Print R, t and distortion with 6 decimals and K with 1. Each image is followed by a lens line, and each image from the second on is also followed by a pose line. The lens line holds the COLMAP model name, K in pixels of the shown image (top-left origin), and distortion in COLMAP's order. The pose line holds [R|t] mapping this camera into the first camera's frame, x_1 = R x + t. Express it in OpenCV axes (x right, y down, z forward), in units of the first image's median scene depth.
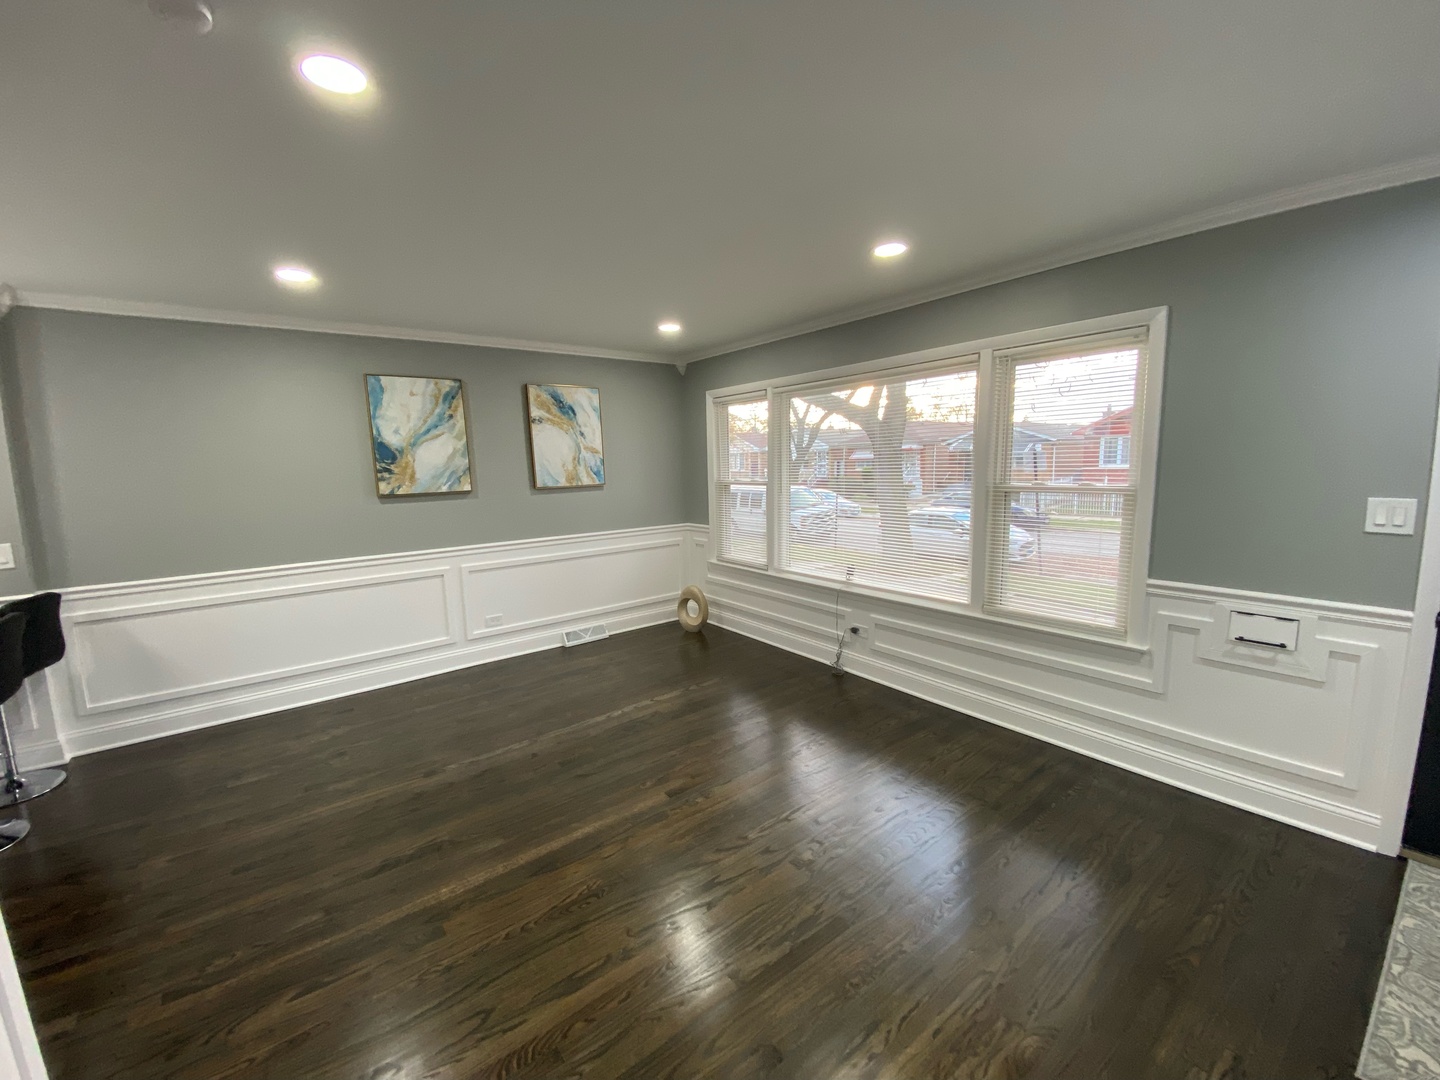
lens RADIAL K [[579.4, 0, 714.6], [0, 579.4, 539.8], [0, 0, 1]] dist [0.042287, -0.032453]
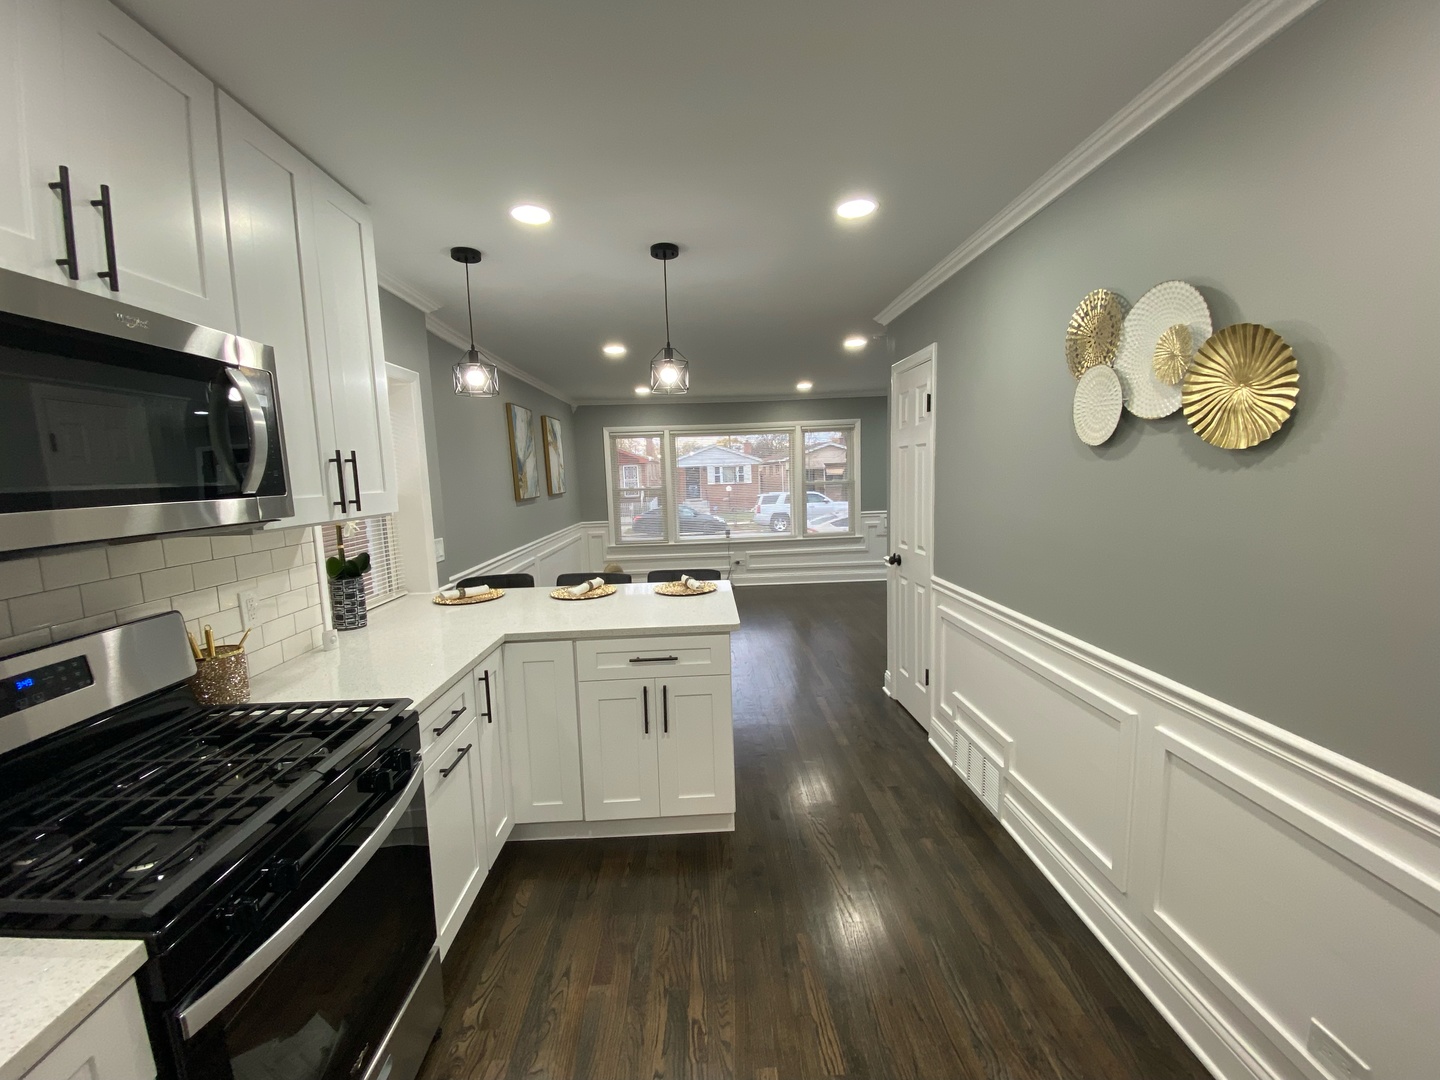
lens RADIAL K [[579.4, 0, 714.6], [0, 579.4, 539.8], [0, 0, 1]] dist [0.042287, -0.032453]
pose [[0.581948, -0.087168, 0.808541, -1.254800], [0.125904, 0.991908, 0.016317, 0.037698], [-0.803421, 0.092303, 0.588214, -0.049770]]
